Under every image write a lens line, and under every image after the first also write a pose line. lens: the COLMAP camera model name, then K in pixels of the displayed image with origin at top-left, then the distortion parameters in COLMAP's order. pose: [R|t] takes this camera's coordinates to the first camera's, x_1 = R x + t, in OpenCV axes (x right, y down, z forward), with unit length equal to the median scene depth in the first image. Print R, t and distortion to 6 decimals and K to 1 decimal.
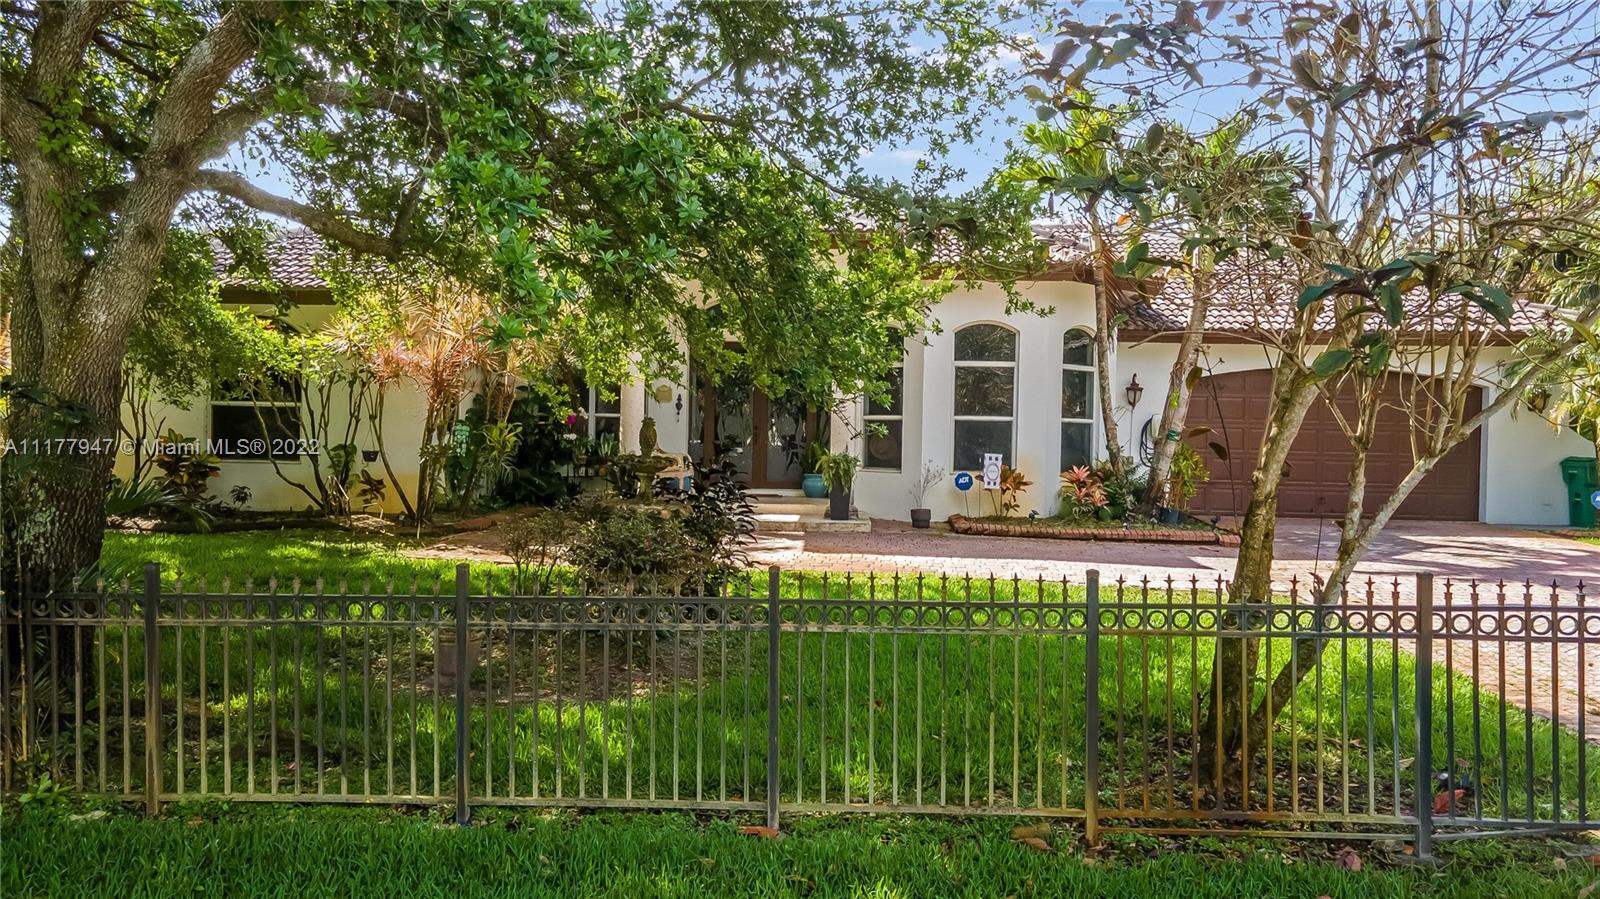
lens RADIAL K [[1104.6, 0, 773.5], [0, 1104.6, 455.9], [0, 0, 1]] dist [0.000171, 0.000475]
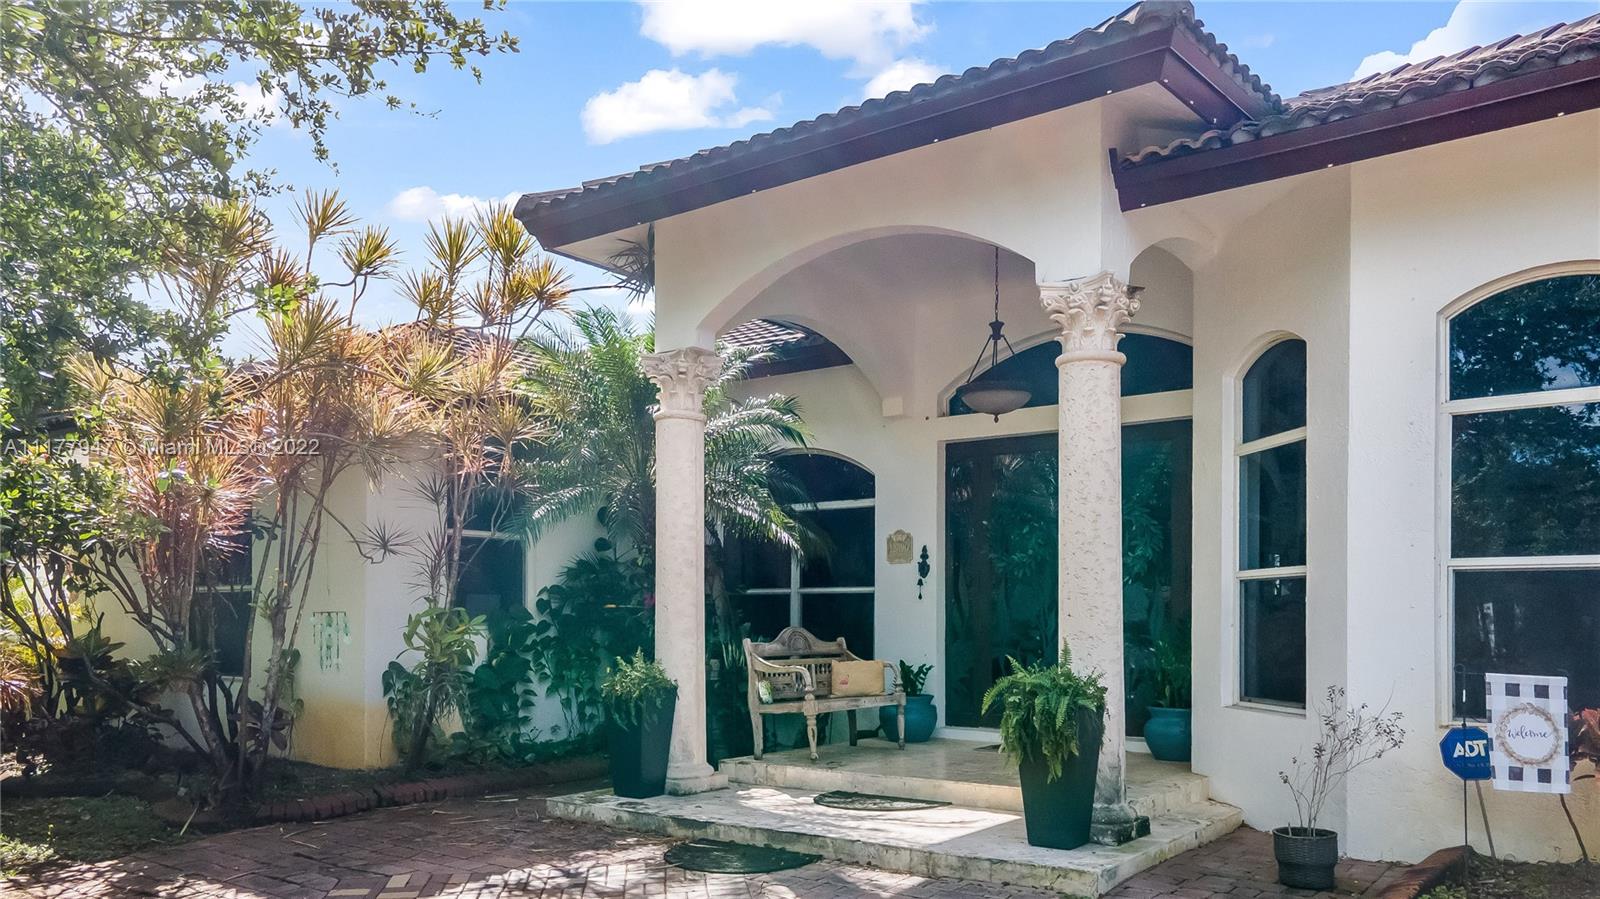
lens RADIAL K [[1204.6, 0, 801.9], [0, 1204.6, 625.0], [0, 0, 1]] dist [0.043230, 0.000553]
pose [[0.848903, -0.015641, -0.528317, 0.195979], [0.005764, 0.999777, -0.020336, -0.008947], [0.528517, 0.014218, 0.848804, 0.578400]]
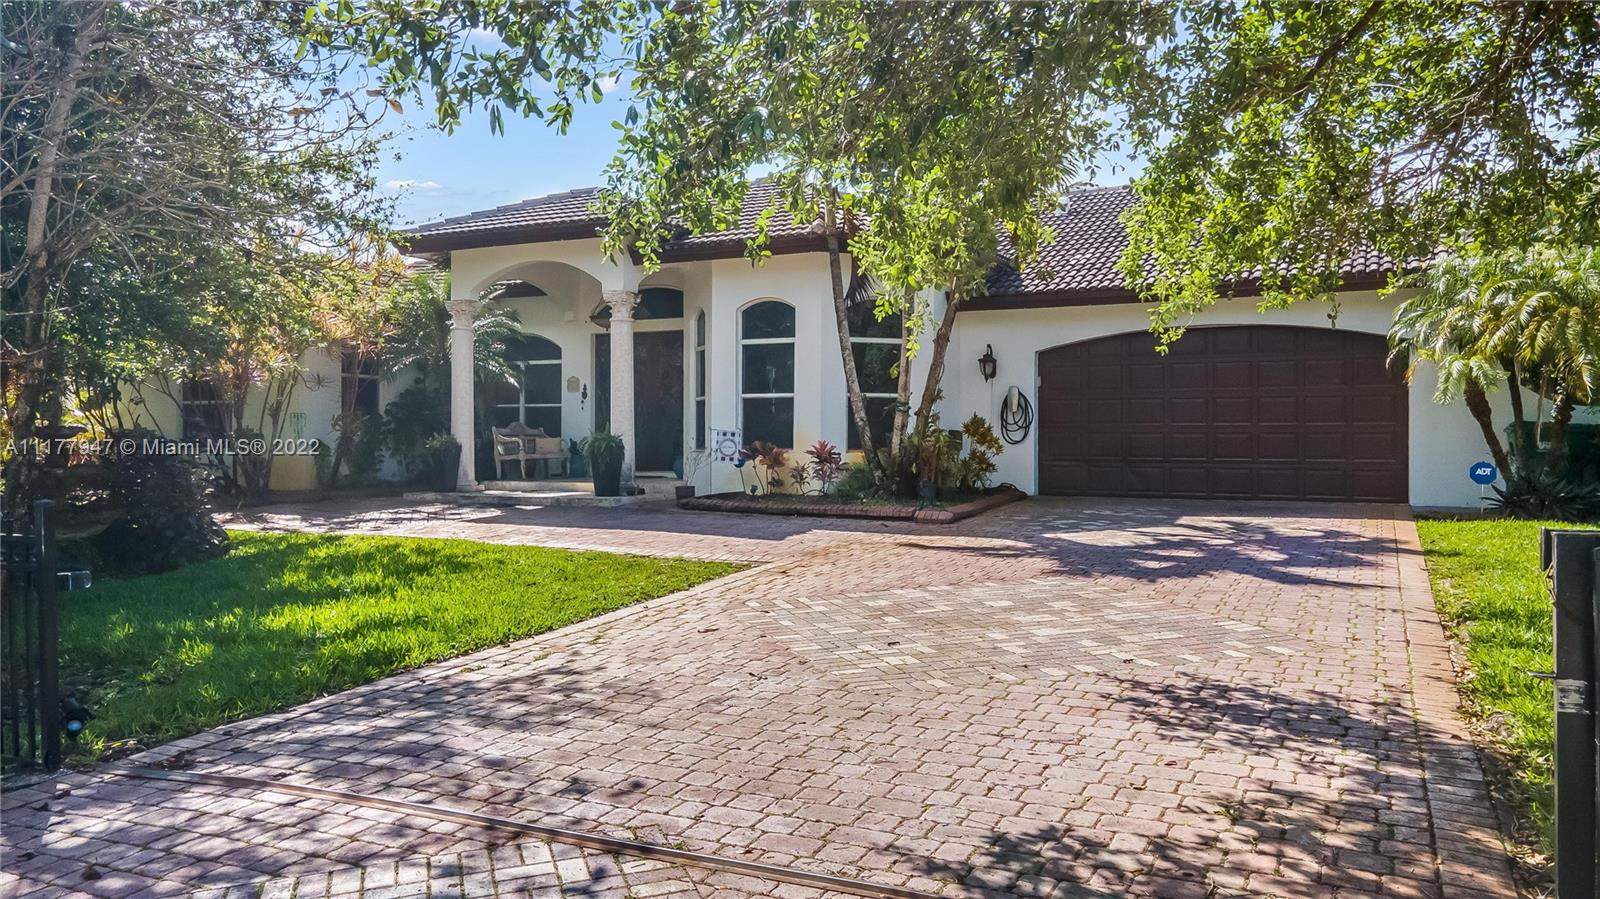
lens RADIAL K [[1100.0, 0, 800.0], [0, 1100.0, 449.5], [0, 0, 1]] dist [-0.003098, -0.000093]
pose [[0.939056, -0.014832, -0.343445, 0.564724], [0.011438, 0.999864, -0.011906, 0.026949], [0.343575, 0.007252, 0.939097, 0.083364]]
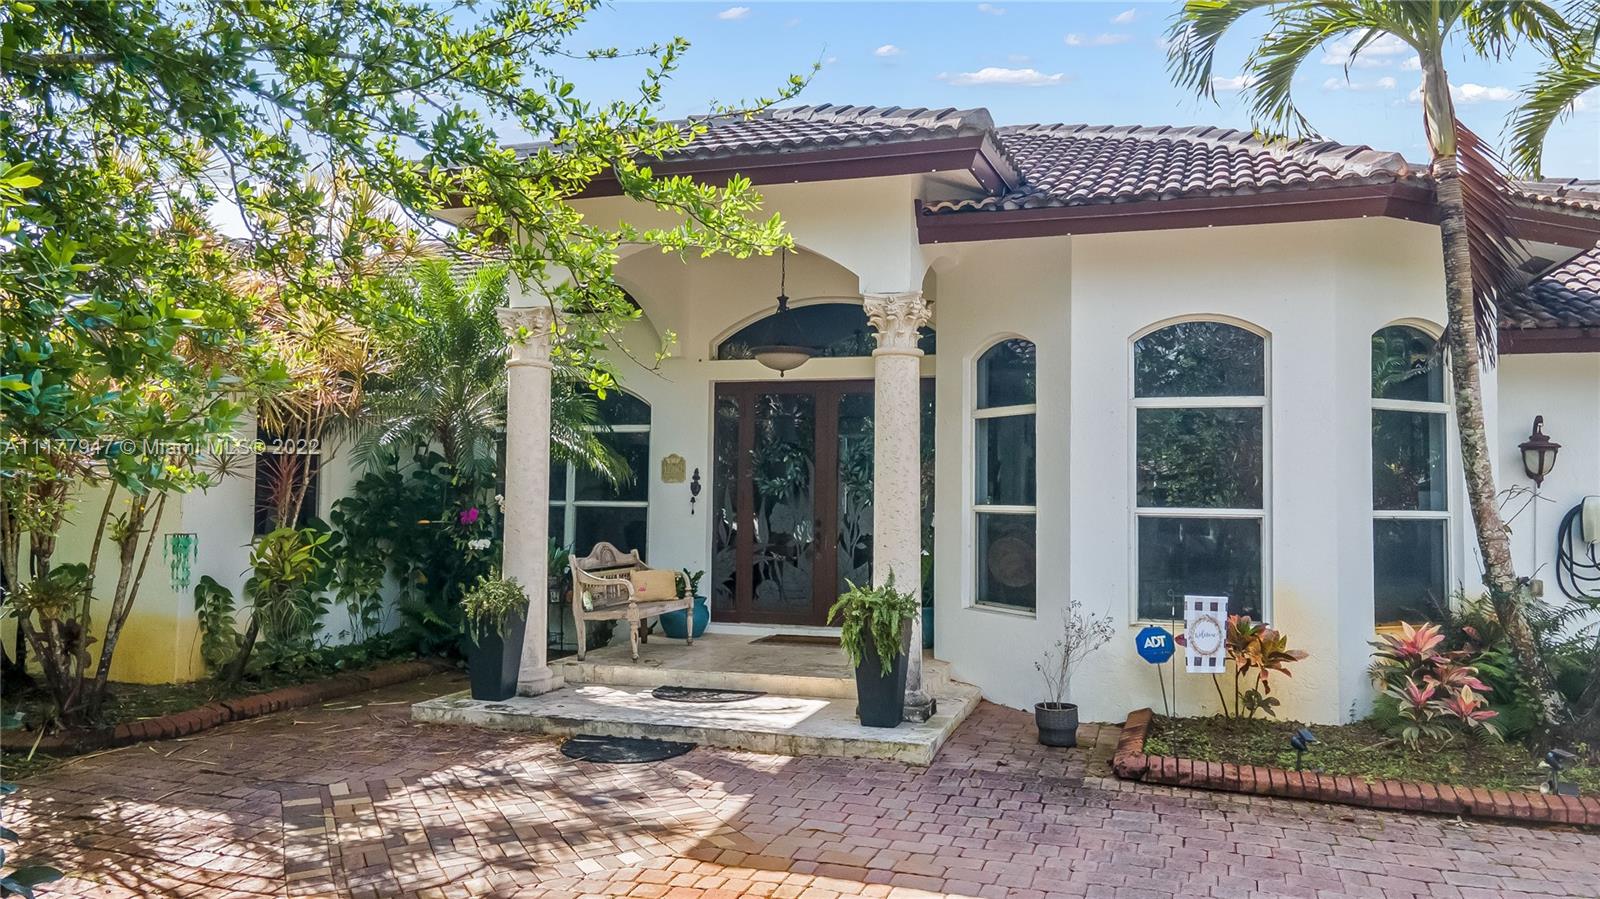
lens RADIAL K [[1152.3, 0, 800.0], [0, 1152.3, 449.5], [0, 0, 1]] dist [0.030107, 0.004813]
pose [[0.973678, -0.018285, -0.227195, 0.137224], [0.003667, 0.997905, -0.064597, -0.029890], [0.227900, 0.062063, 0.971705, 0.465519]]
